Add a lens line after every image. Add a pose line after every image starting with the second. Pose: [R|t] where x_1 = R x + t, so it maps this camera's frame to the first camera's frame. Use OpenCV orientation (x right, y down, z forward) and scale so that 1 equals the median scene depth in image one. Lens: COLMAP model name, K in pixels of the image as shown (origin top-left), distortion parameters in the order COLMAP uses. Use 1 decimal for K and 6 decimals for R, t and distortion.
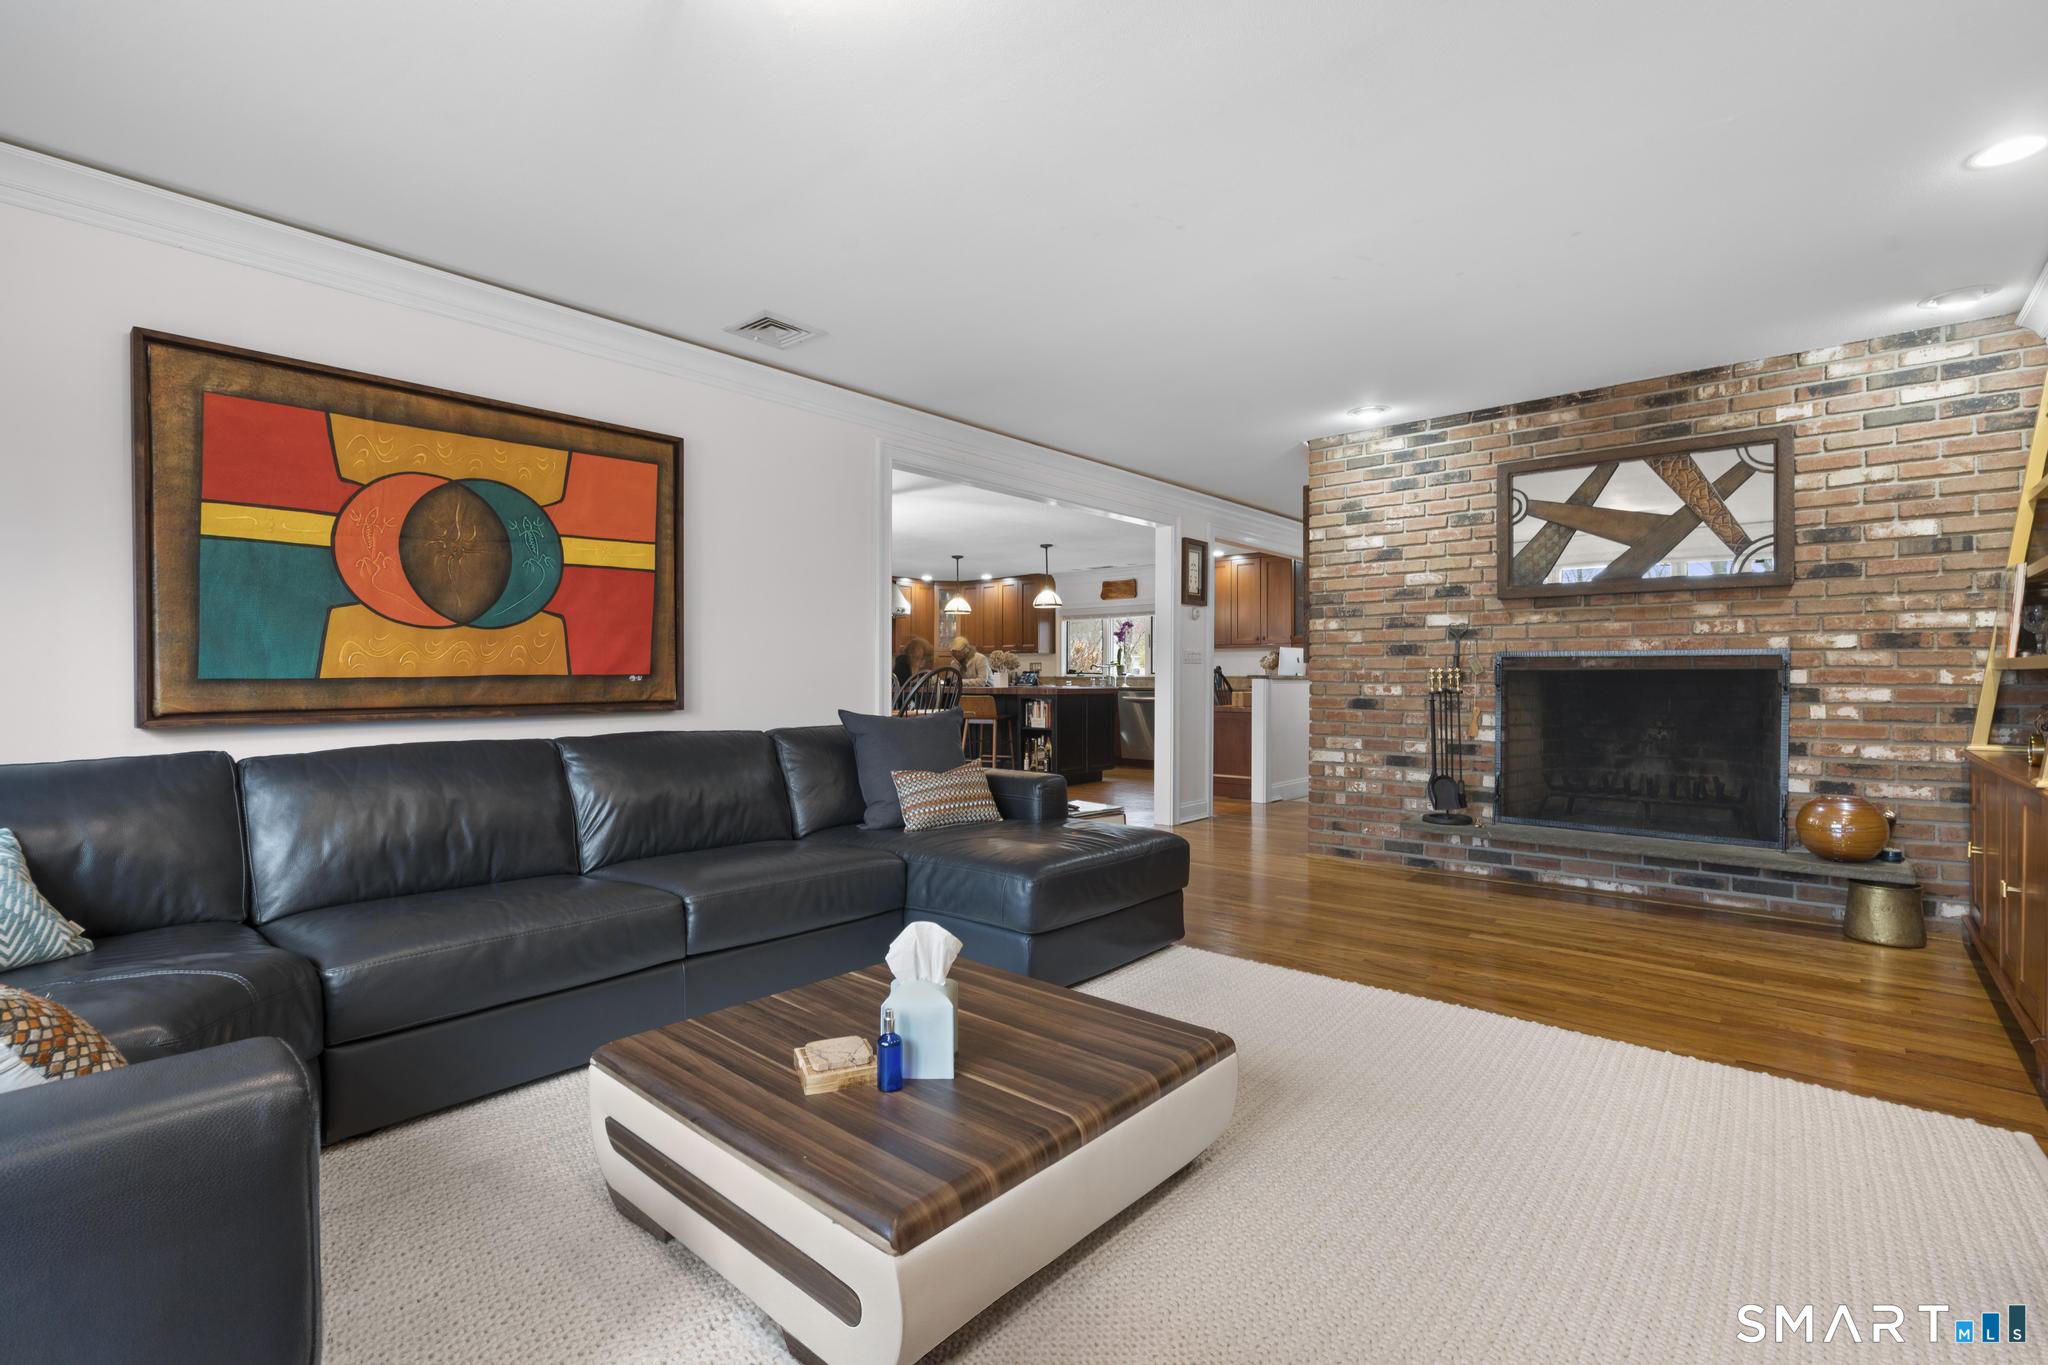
lens RADIAL K [[940.3, 0, 1024.0], [0, 940.3, 682.5], [0, 0, 1]] dist [-0.001906, -0.000209]
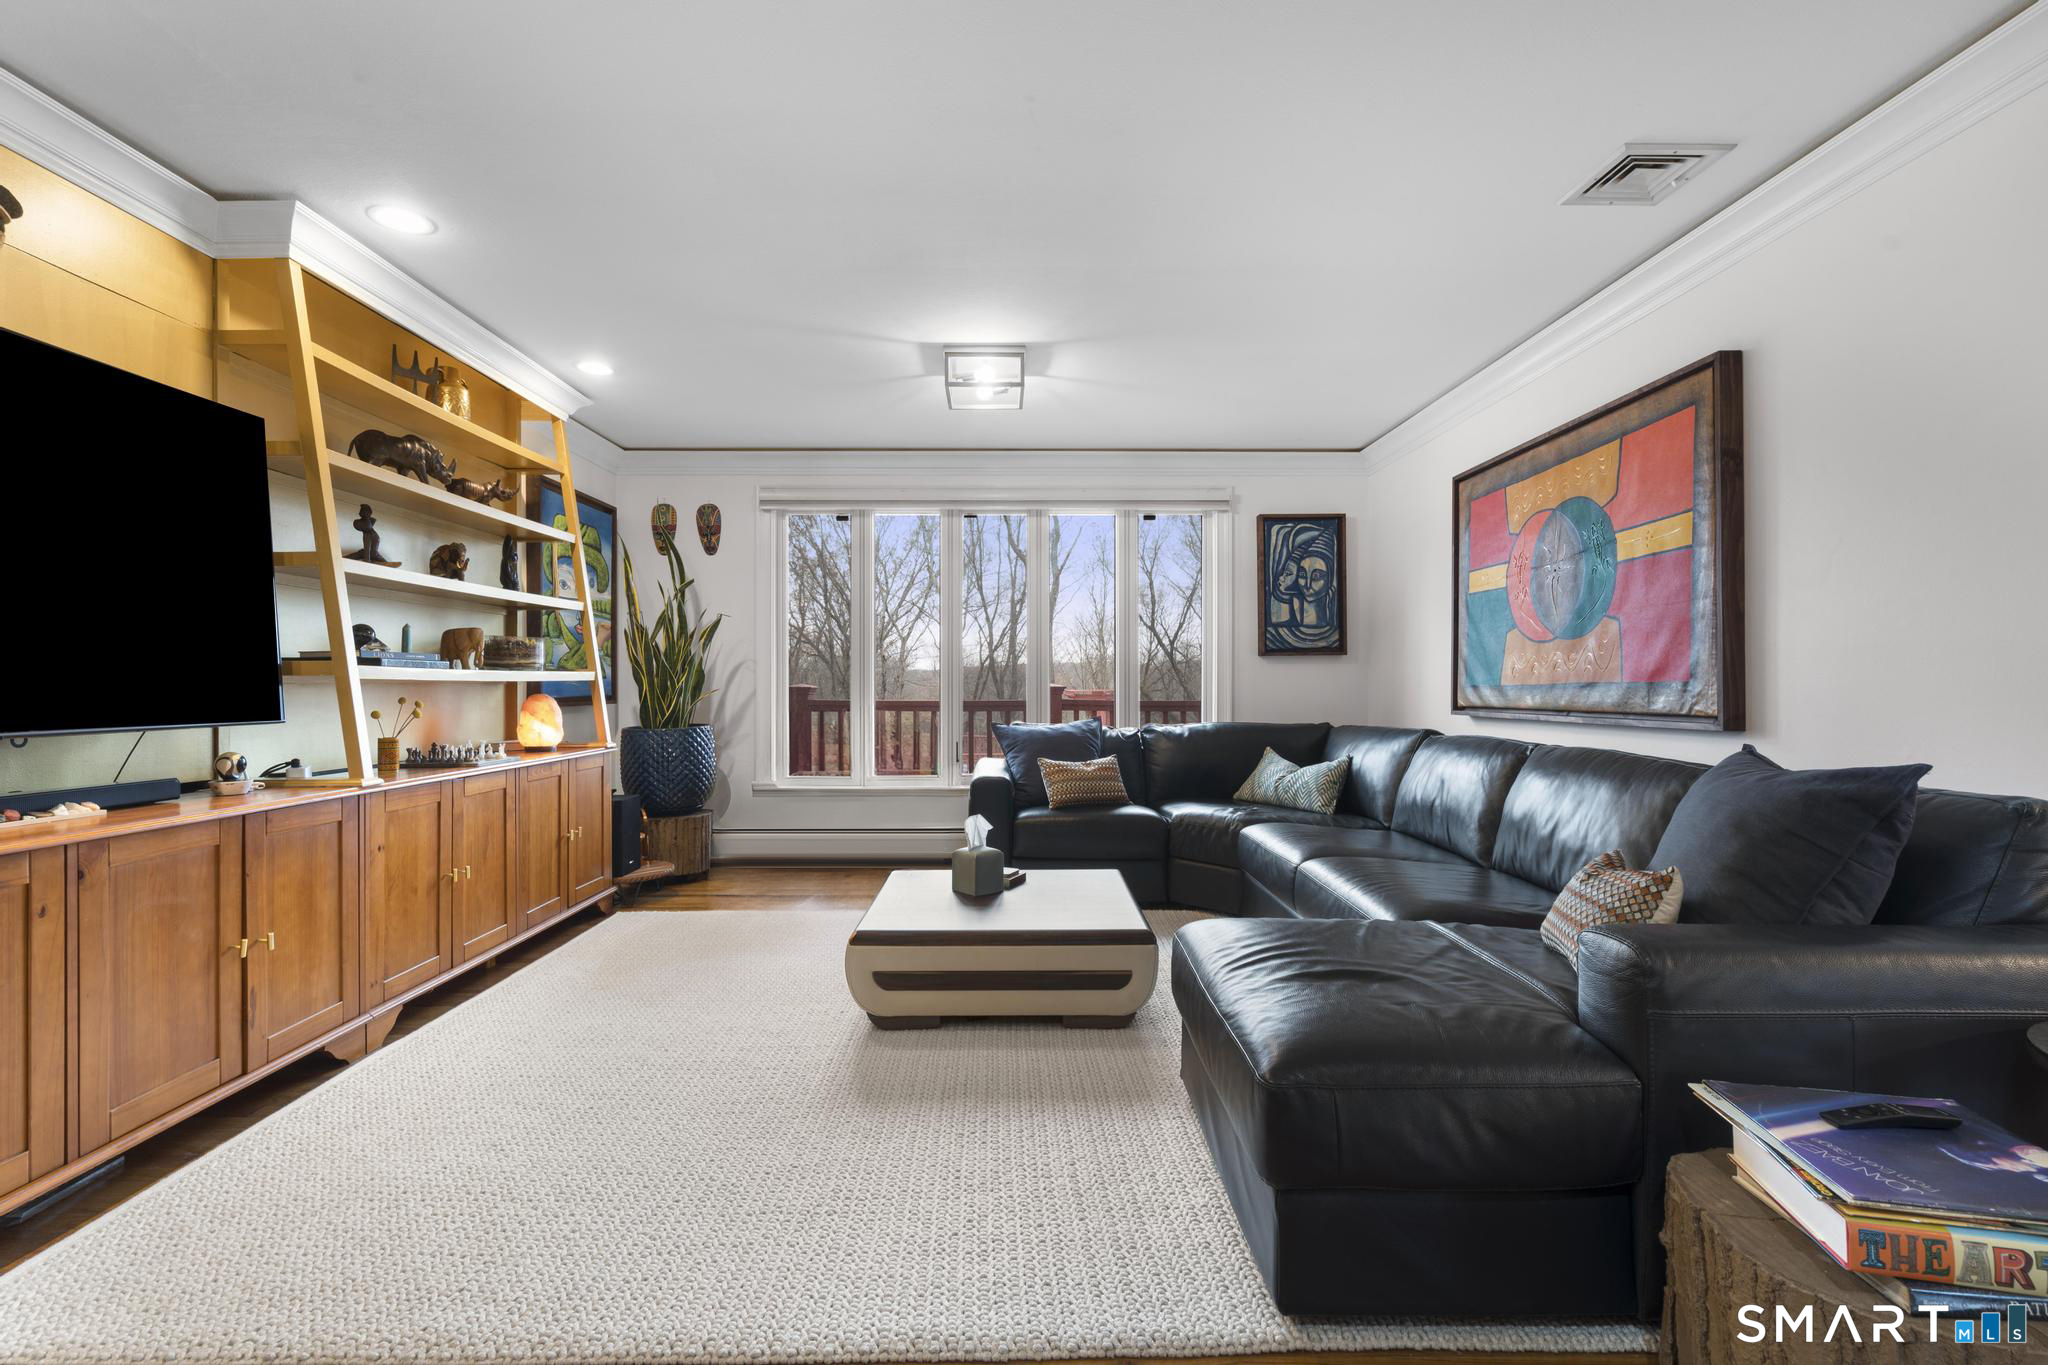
lens RADIAL K [[922.0, 0, 1015.9], [0, 922.0, 679.4], [0, 0, 1]] dist [-0.002613, 0.000198]
pose [[-0.749145, -0.001965, -0.662403, 0.581414], [-0.003369, 0.999994, 0.000843, -0.009694], [0.662398, 0.002863, -0.749147, 1.342750]]
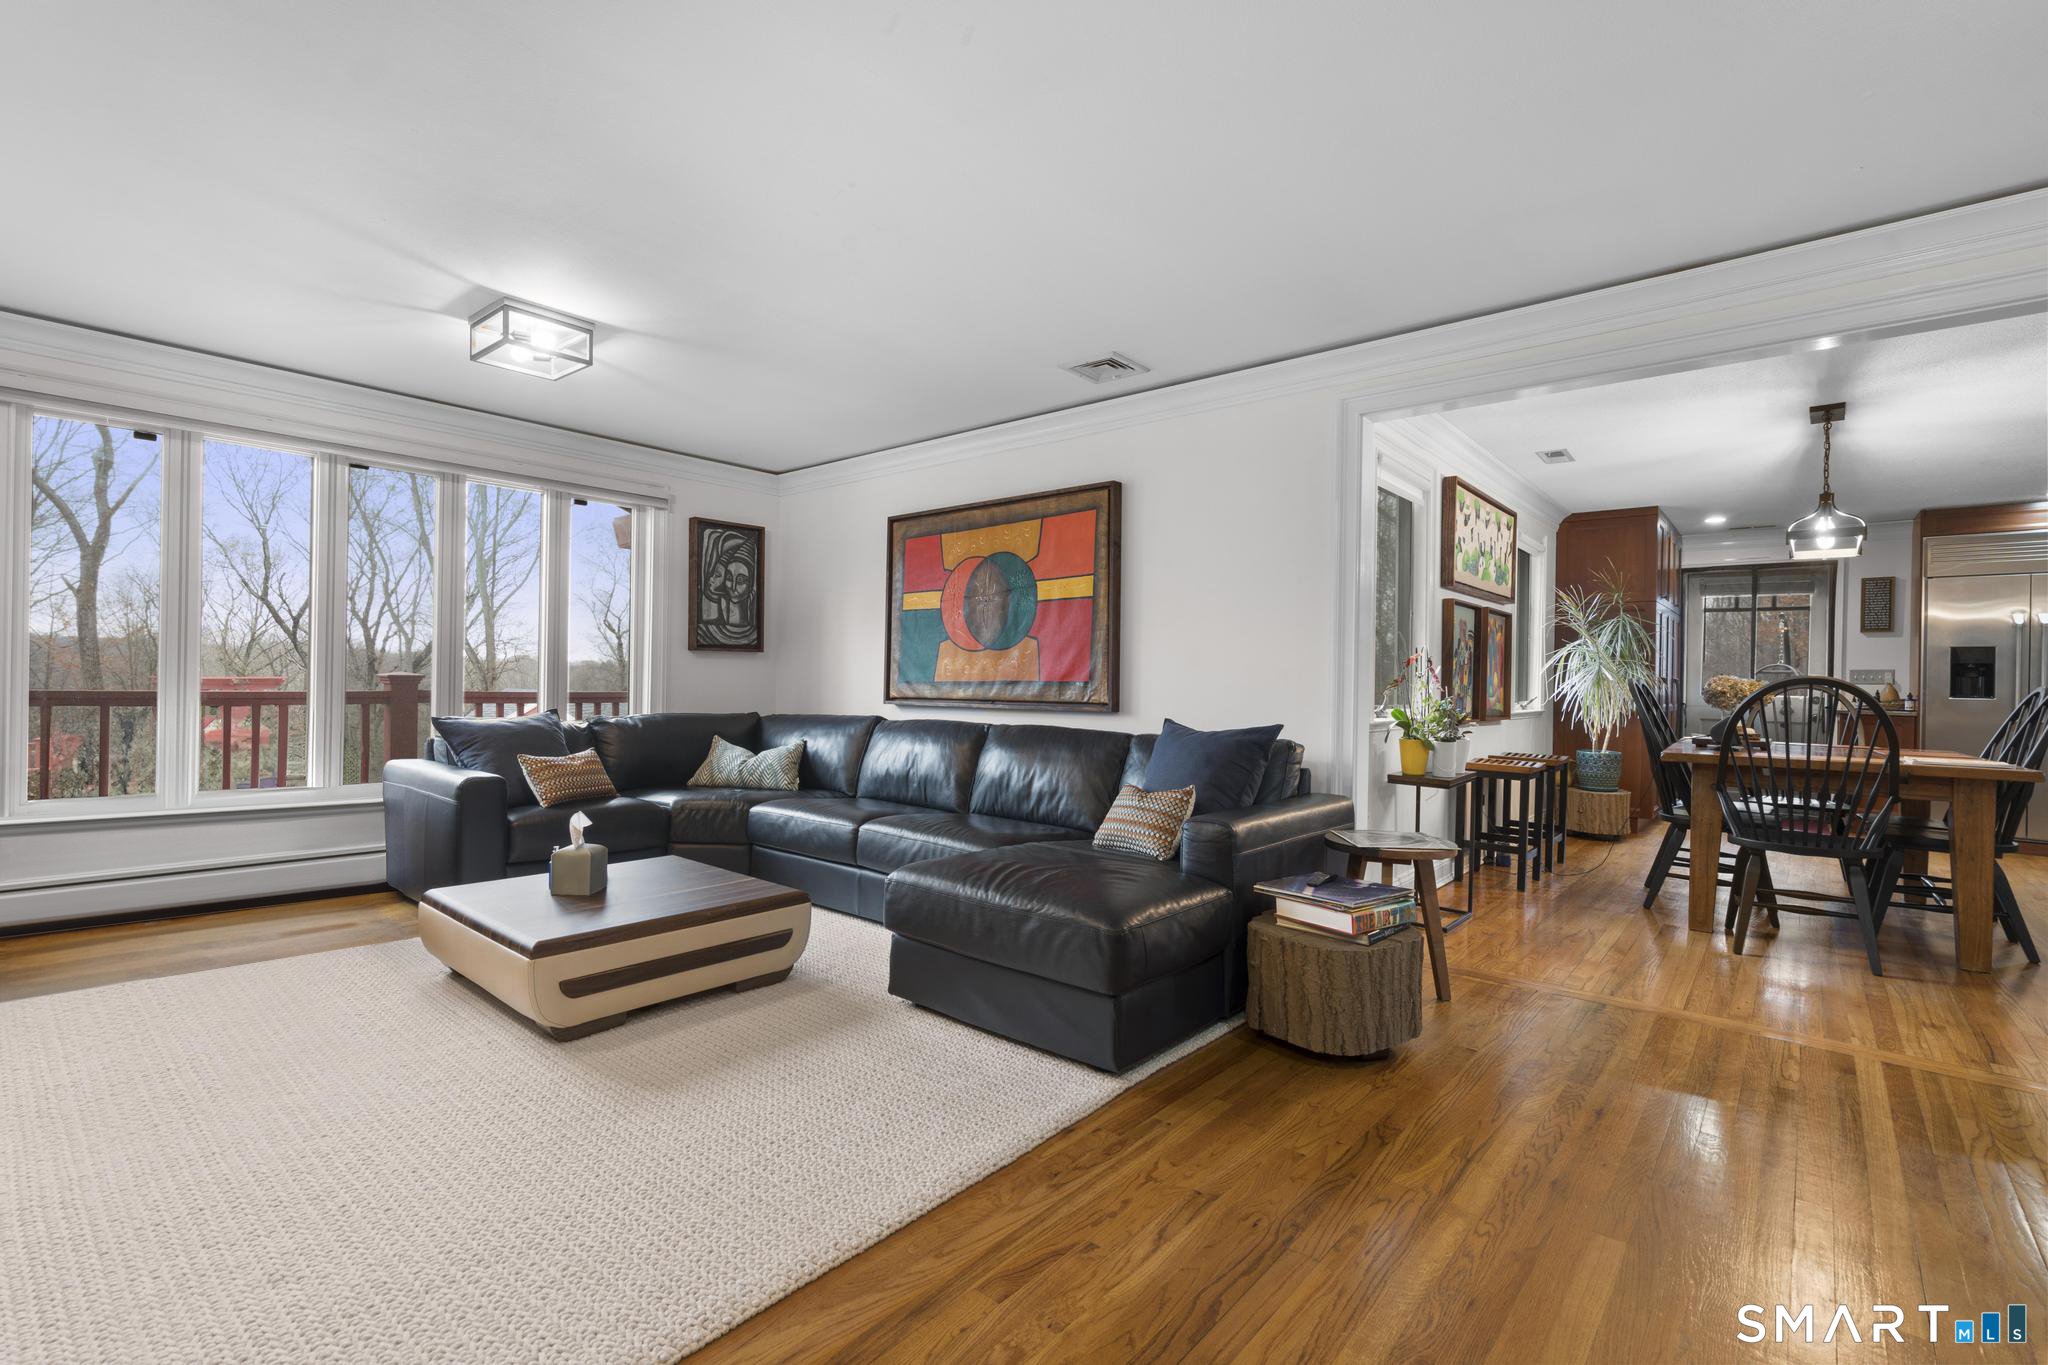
lens RADIAL K [[922.0, 0, 1015.9], [0, 922.0, 679.4], [0, 0, 1]] dist [-0.002613, 0.000198]
pose [[0.002531, -0.001693, -0.999995, 0.910250], [-0.022257, 0.999751, -0.001749, -0.007358], [0.999749, 0.022262, 0.002493, 1.008334]]
